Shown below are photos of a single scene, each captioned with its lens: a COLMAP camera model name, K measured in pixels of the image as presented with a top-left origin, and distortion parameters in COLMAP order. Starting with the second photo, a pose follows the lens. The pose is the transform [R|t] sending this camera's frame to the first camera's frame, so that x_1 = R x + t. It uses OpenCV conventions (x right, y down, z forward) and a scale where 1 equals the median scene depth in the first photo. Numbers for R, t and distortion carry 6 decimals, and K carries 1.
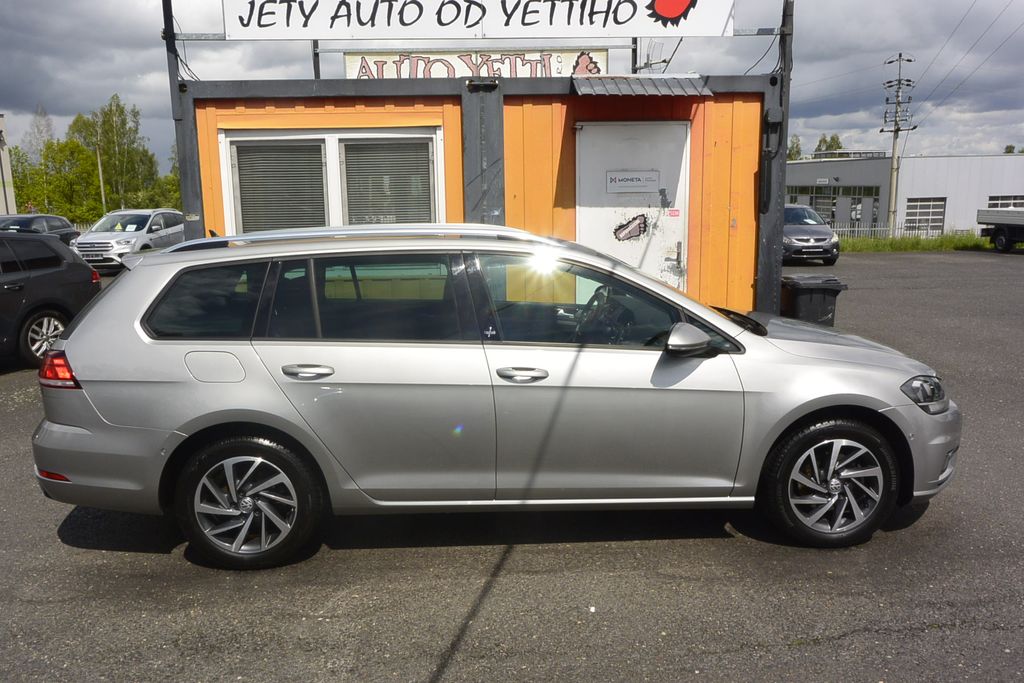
lens RADIAL K [[789.7, 0, 510.3], [0, 789.7, 342.7], [0, 0, 1]] dist [0.001579, 0.007467]
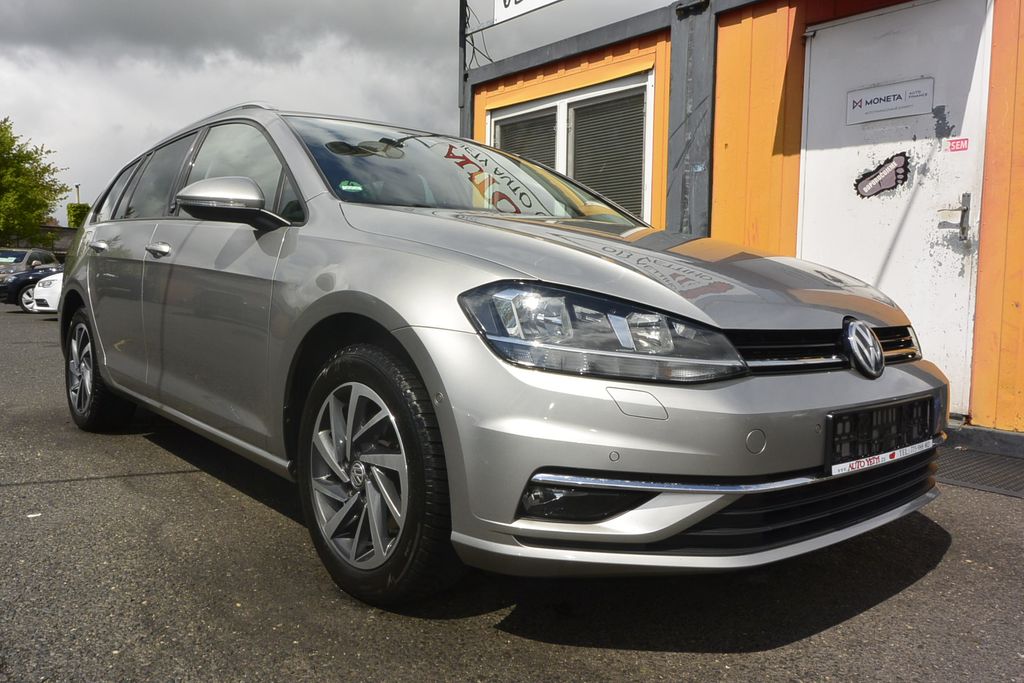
lens RADIAL K [[789.7, 0, 510.3], [0, 789.7, 342.7], [0, 0, 1]] dist [0.001579, 0.007467]
pose [[0.611356, 0.085316, -0.786744, 0.495498], [-0.167579, 0.985582, -0.023342, 0.051063], [0.773409, 0.146112, 0.616838, 0.419200]]
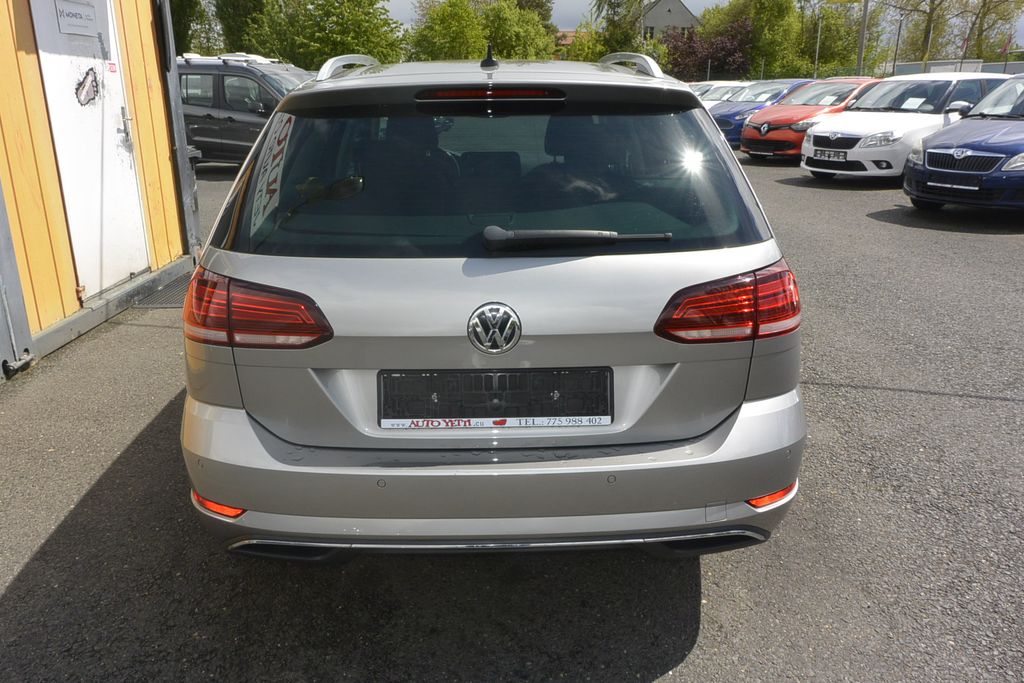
lens RADIAL K [[785.2, 0, 508.6], [0, 785.2, 339.3], [0, 0, 1]] dist [0.006411, -0.002594]
pose [[0.048382, -0.293197, 0.954827, -0.596276], [0.178456, 0.943103, 0.280554, -0.064280], [-0.982758, 0.156821, 0.097952, 0.614236]]
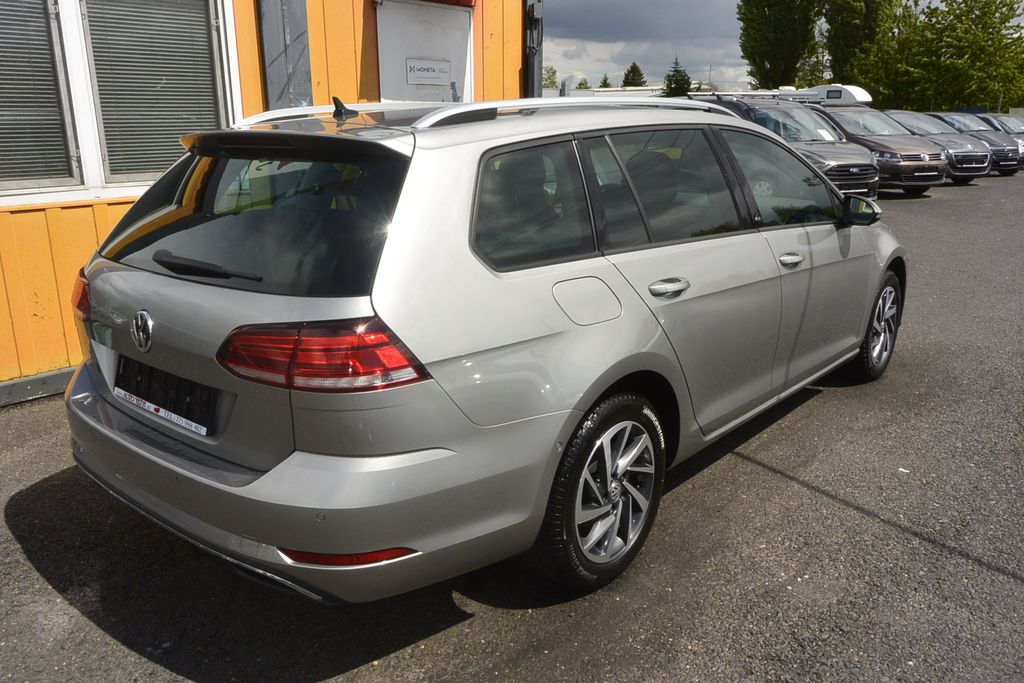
lens RADIAL K [[788.5, 0, 508.7], [0, 788.5, 337.9], [0, 0, 1]] dist [0.001267, 0.004767]
pose [[0.698475, -0.181130, 0.692333, -0.465613], [0.121295, 0.983406, 0.134910, -0.018502], [-0.705280, -0.010254, 0.708855, 0.310142]]
